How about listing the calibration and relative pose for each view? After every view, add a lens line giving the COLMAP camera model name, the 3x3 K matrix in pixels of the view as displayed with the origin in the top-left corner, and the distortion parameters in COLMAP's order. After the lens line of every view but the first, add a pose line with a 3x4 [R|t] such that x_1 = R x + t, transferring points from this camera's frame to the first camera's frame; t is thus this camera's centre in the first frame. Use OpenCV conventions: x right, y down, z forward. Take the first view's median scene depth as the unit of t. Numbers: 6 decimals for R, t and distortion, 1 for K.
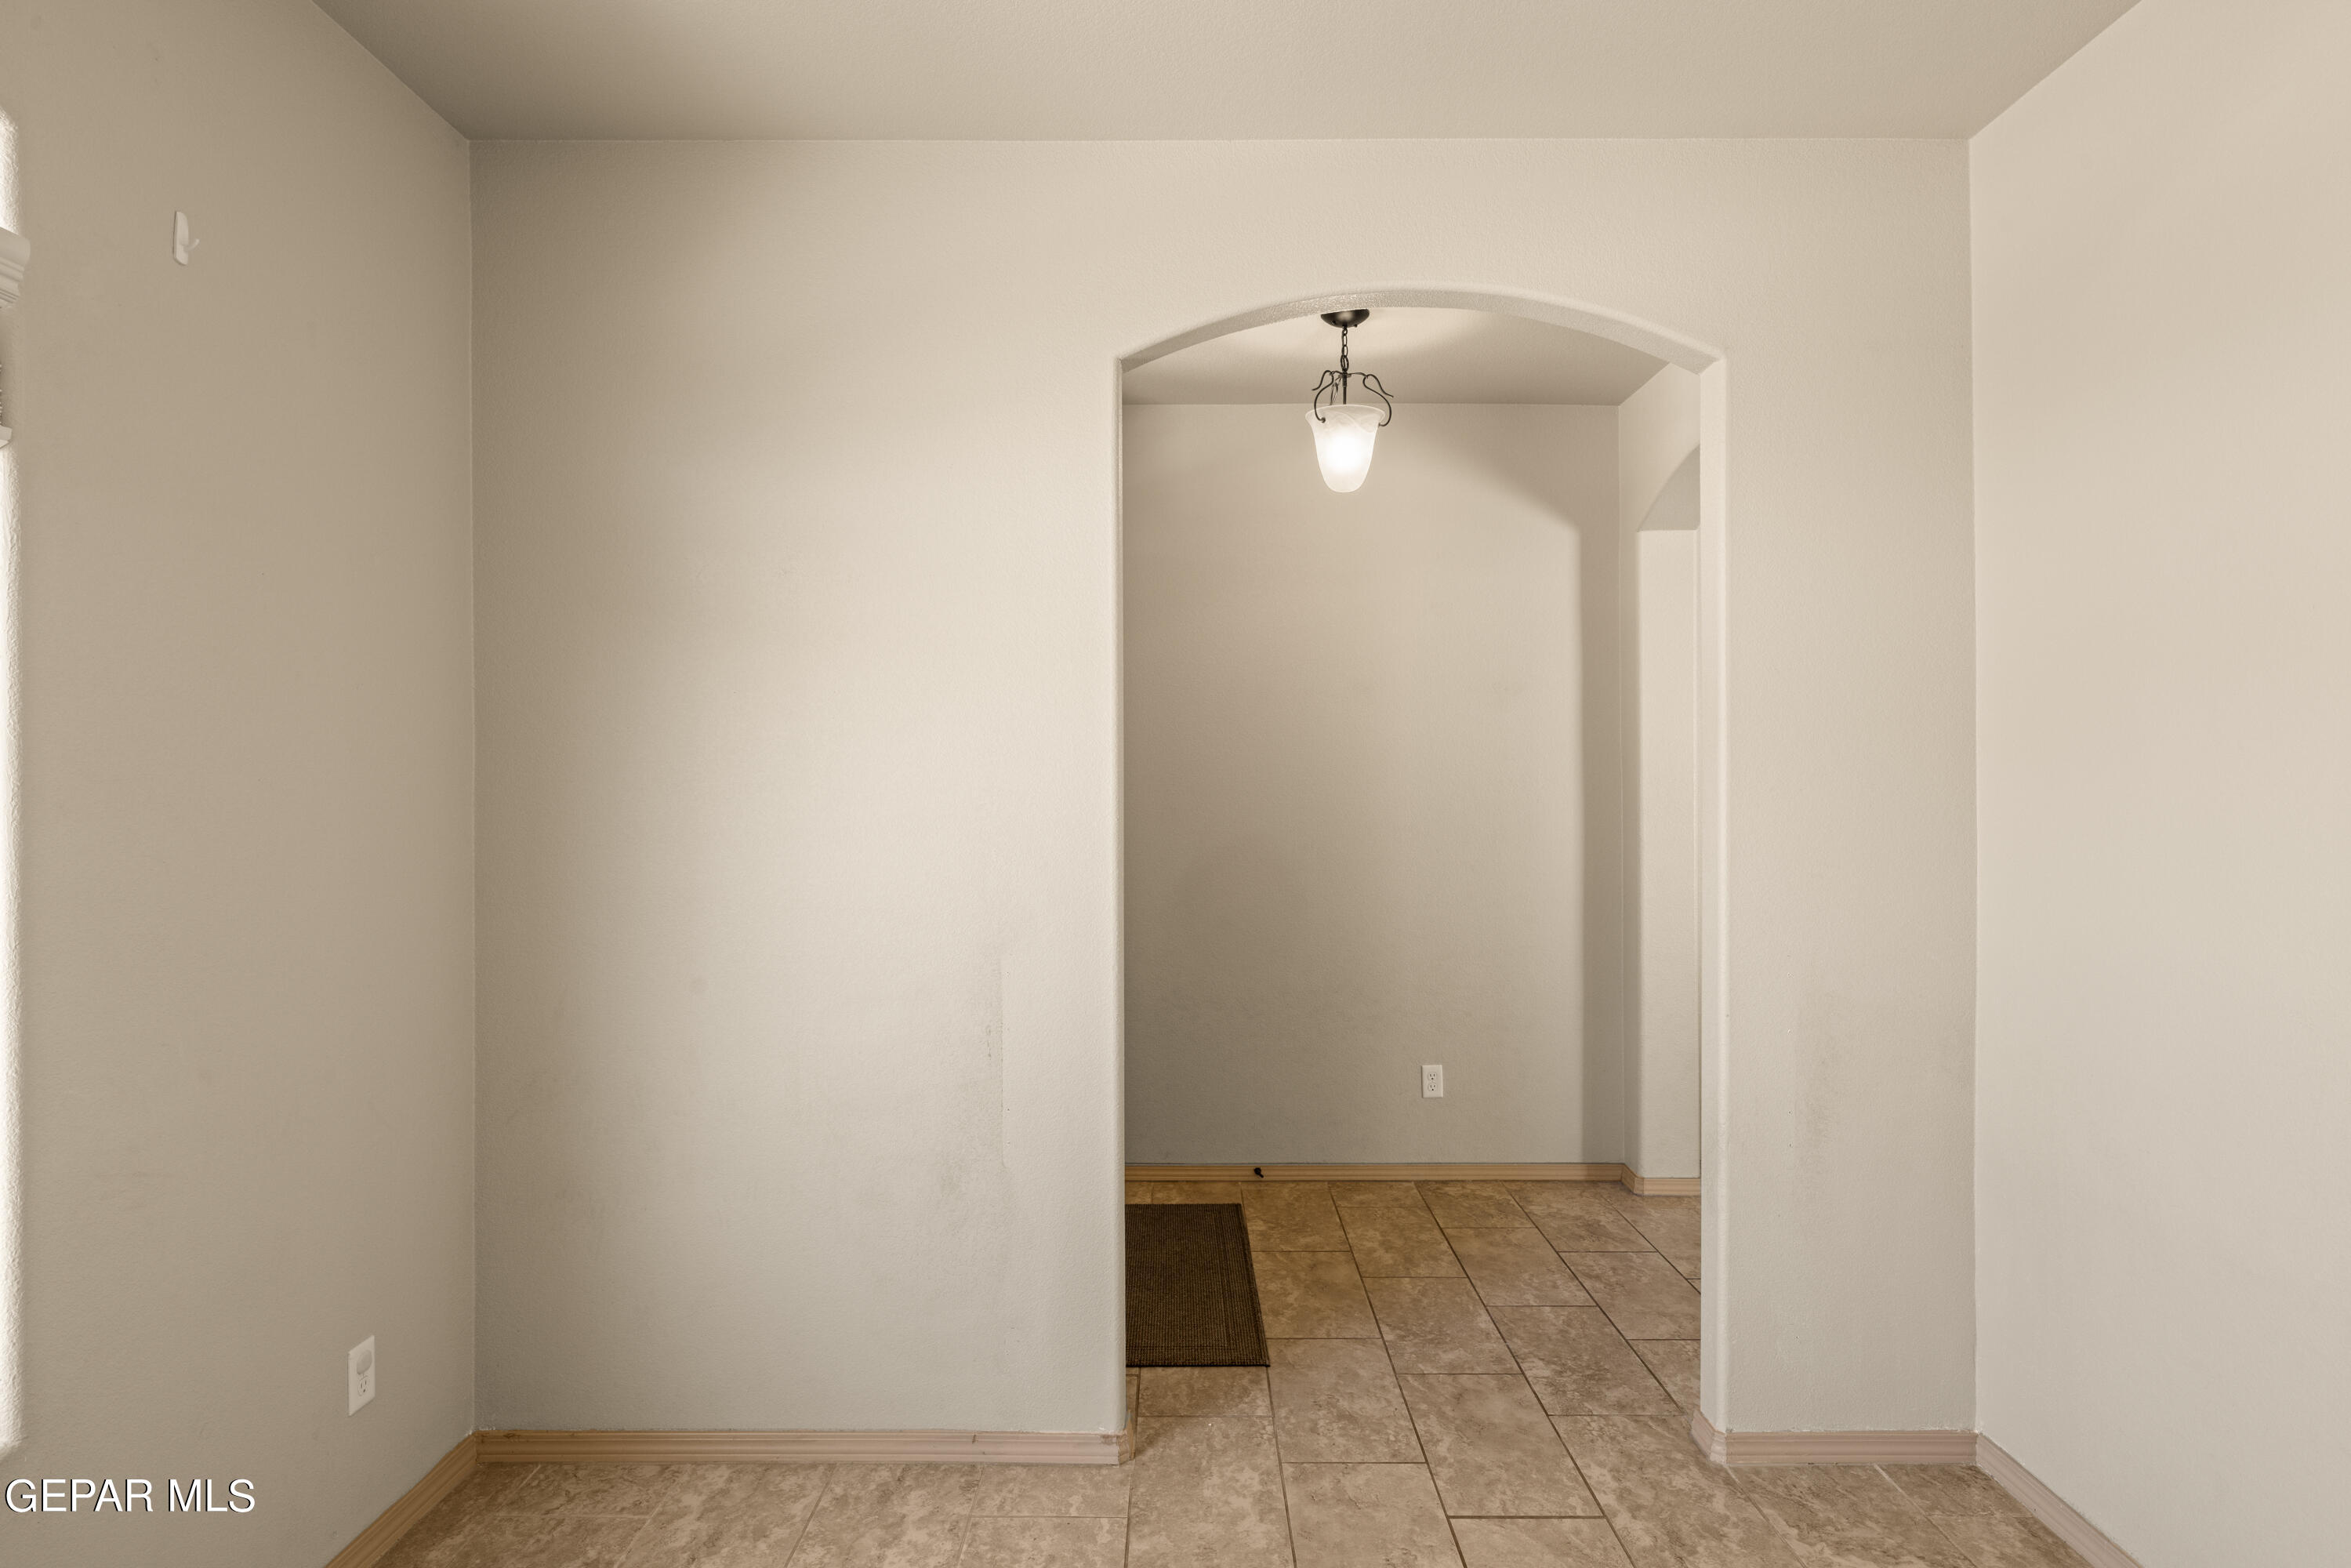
lens RADIAL K [[1304.8, 0, 1185.2], [0, 1304.8, 784.2], [0, 0, 1]] dist [0.003153, -0.002171]
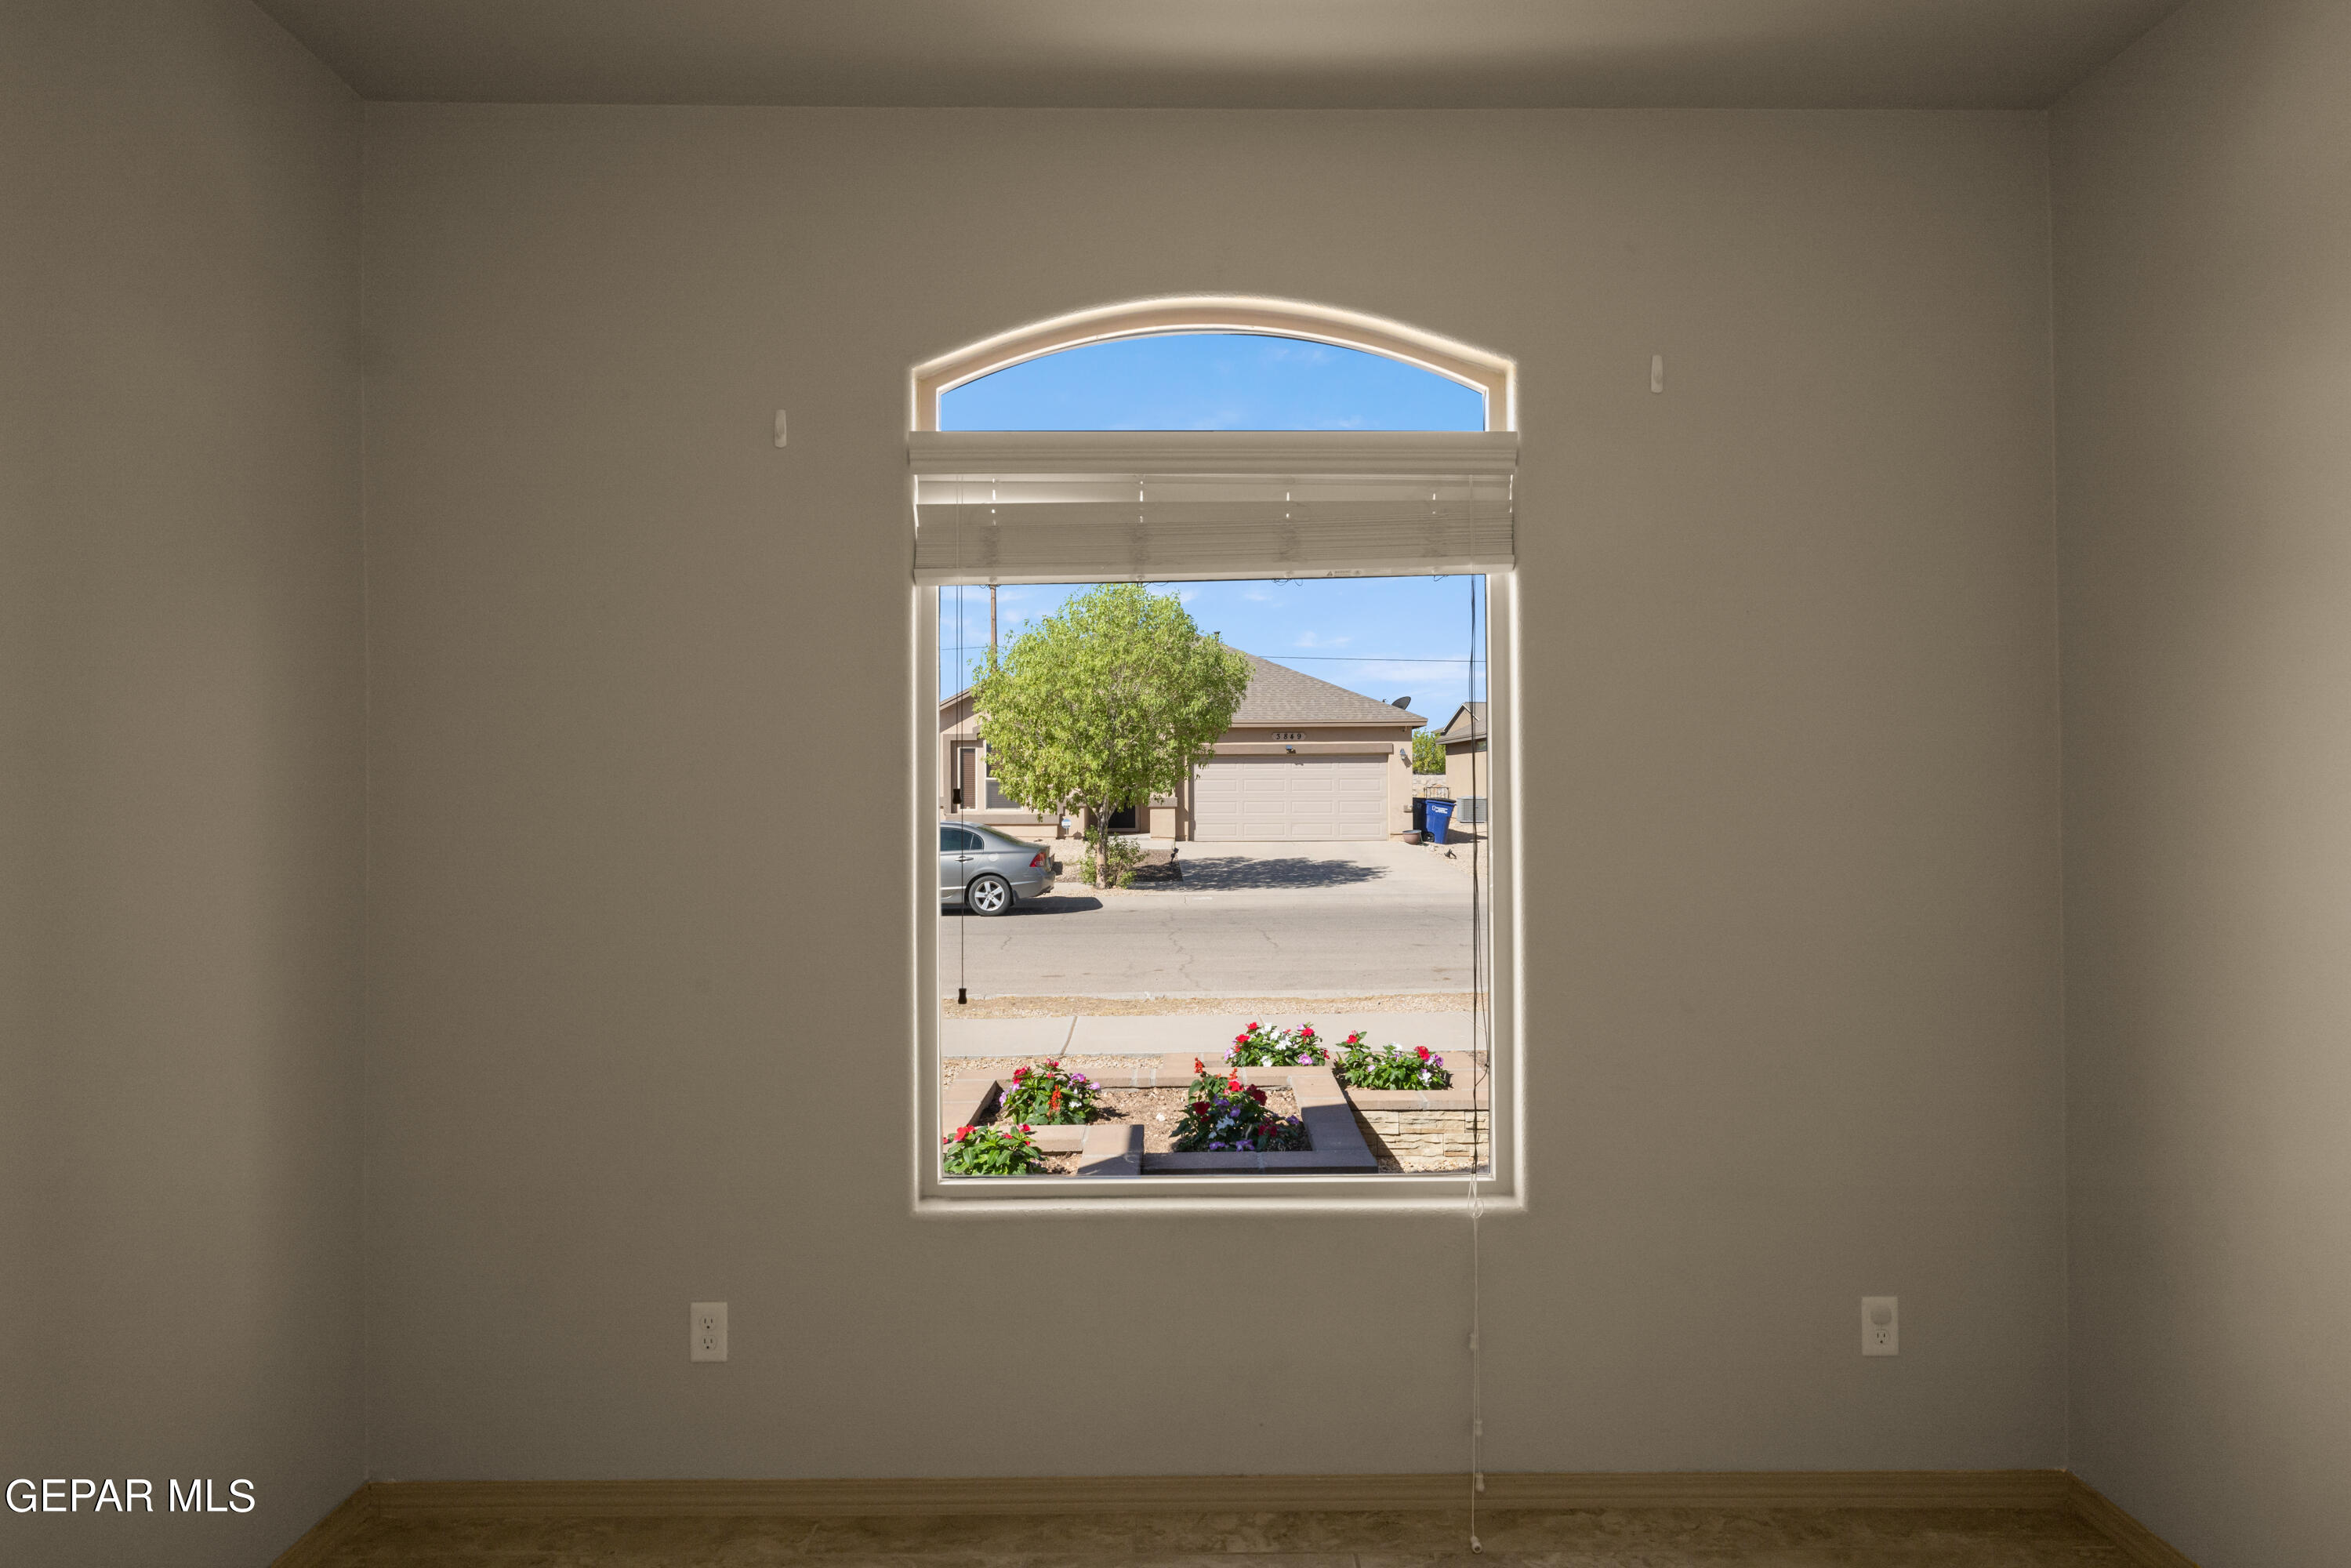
lens RADIAL K [[1304.8, 0, 1176.4], [0, 1304.8, 772.9], [0, 0, 1]] dist [0.003153, -0.002171]
pose [[0.015686, -0.008376, -0.999842, 0.347527], [0.000390, 0.999965, -0.008371, 0.000374], [0.999877, -0.000259, 0.015689, 0.305957]]
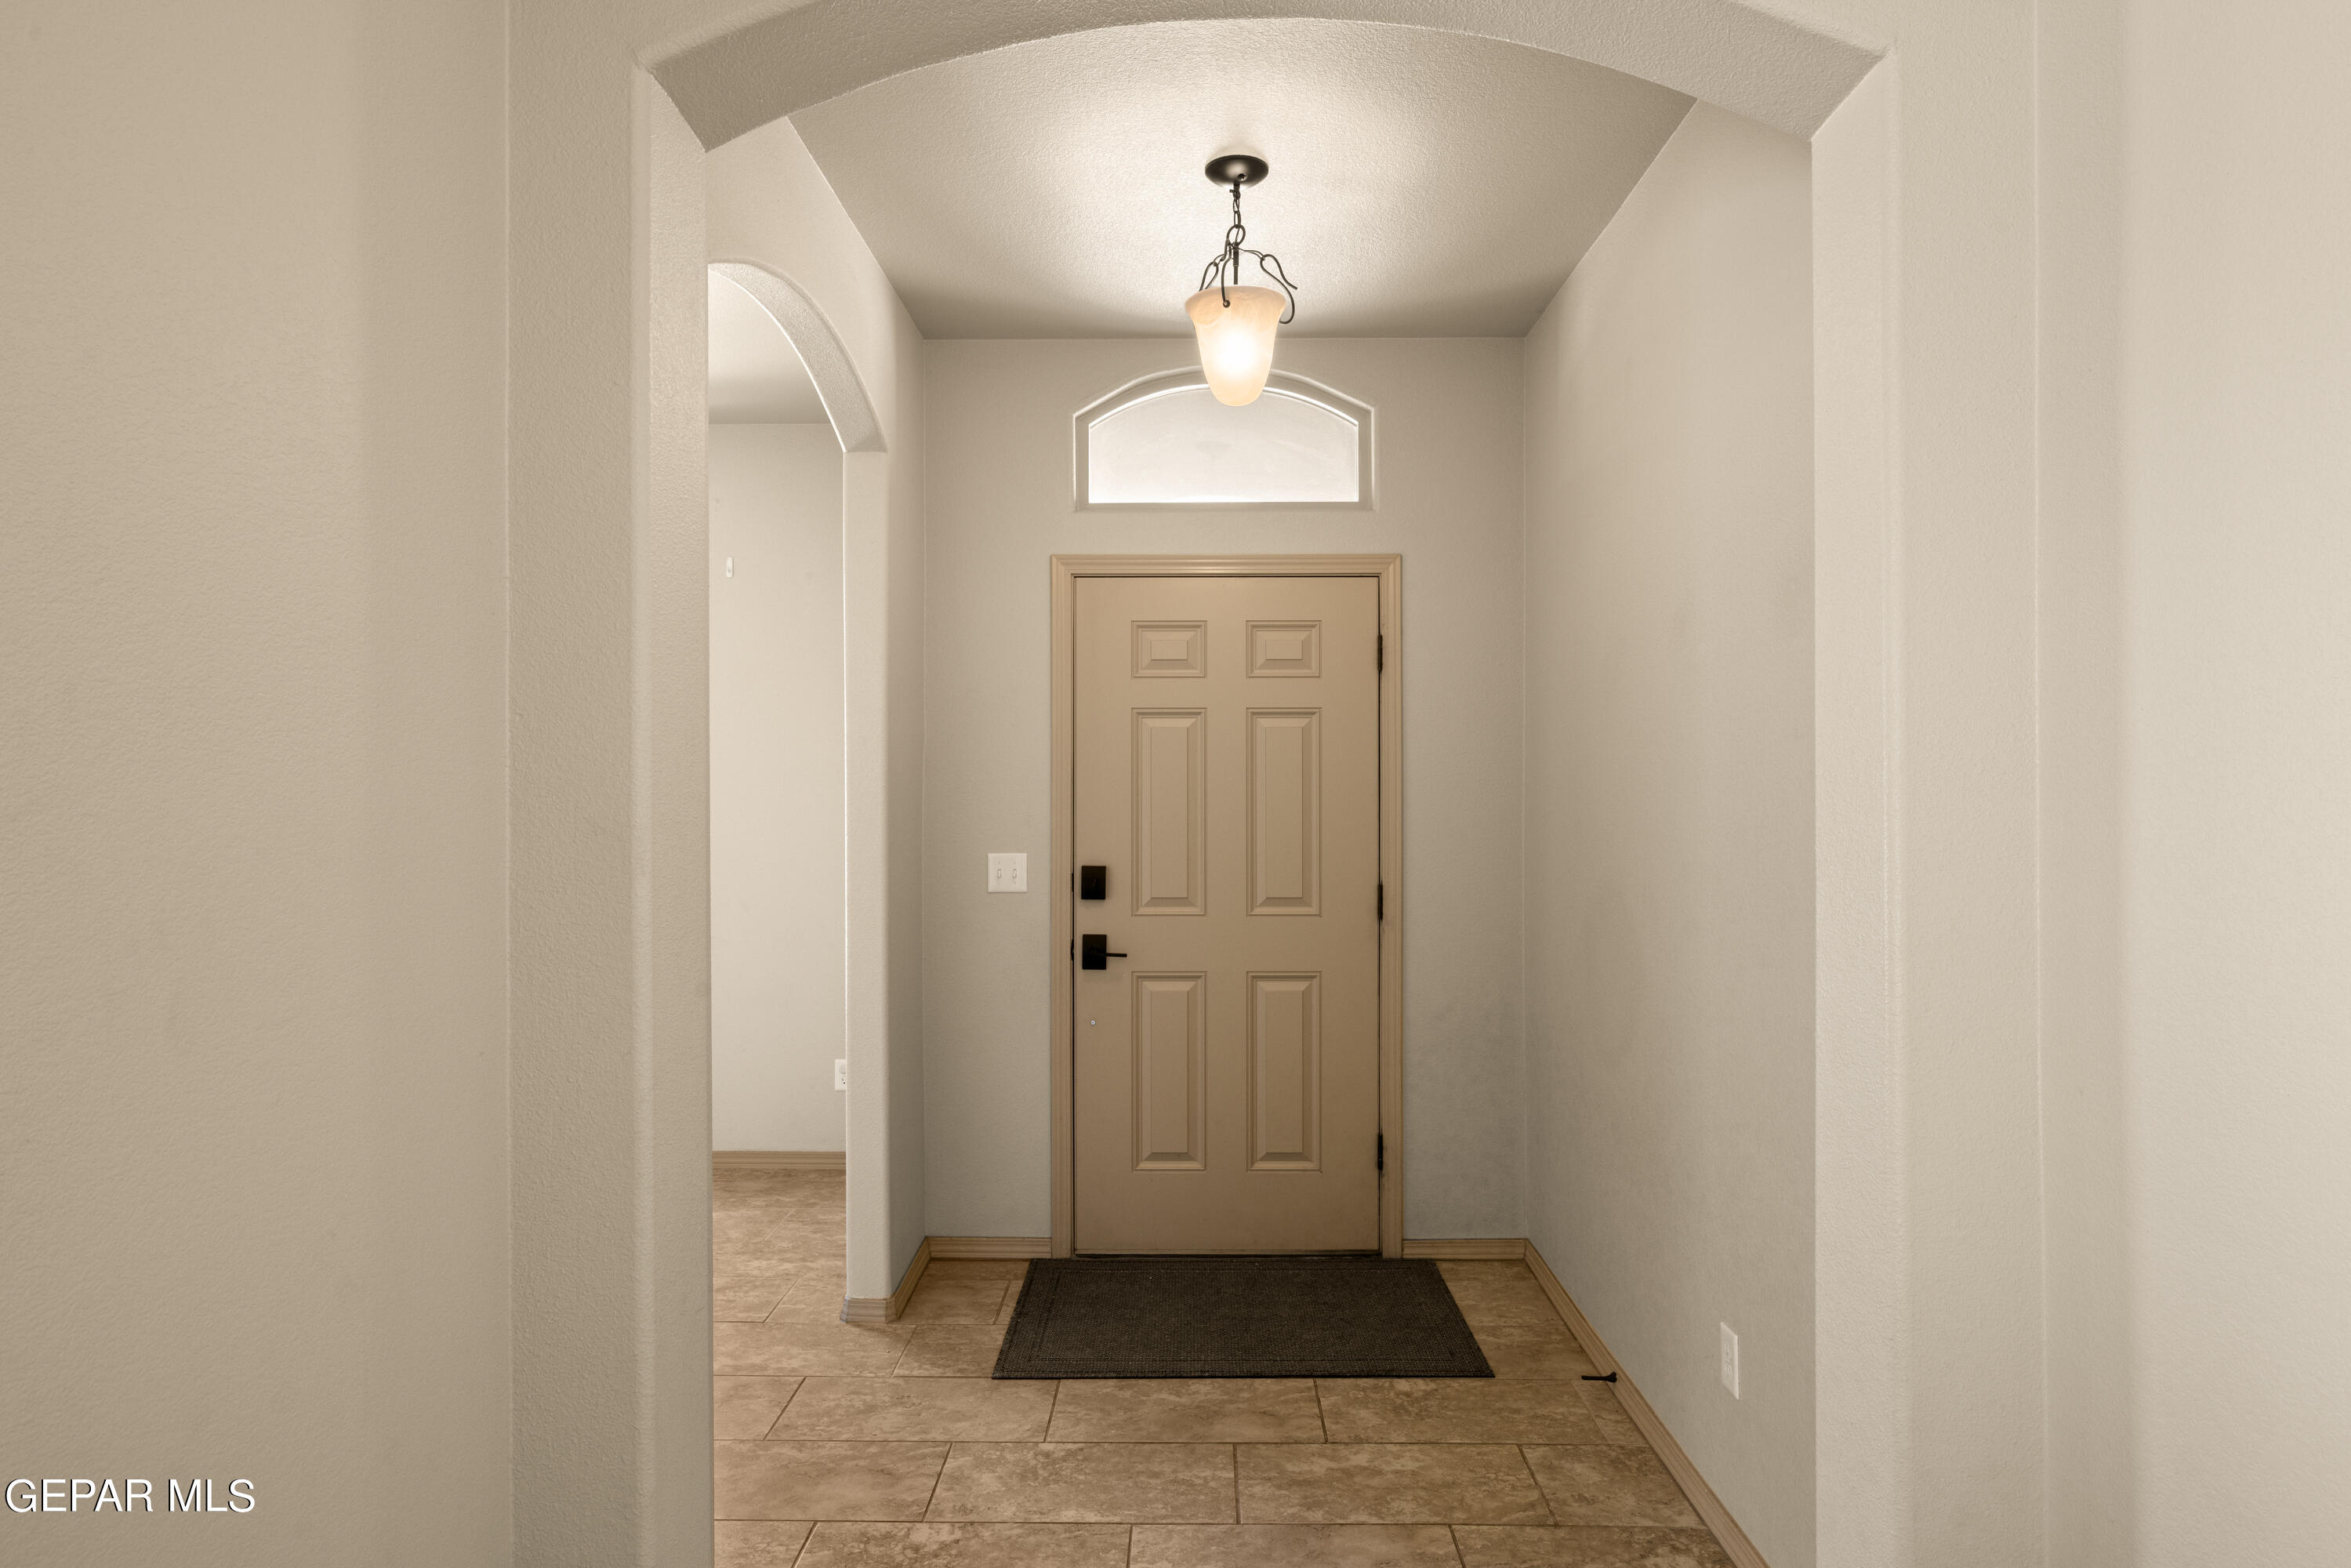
lens RADIAL K [[1304.8, 0, 1177.6], [0, 1304.8, 786.2], [0, 0, 1]] dist [0.003153, -0.002171]
pose [[-0.018819, -0.000193, -0.999823, 1.089467], [0.000866, 1.000000, -0.000209, -0.001910], [0.999823, -0.000869, -0.018819, 1.203615]]
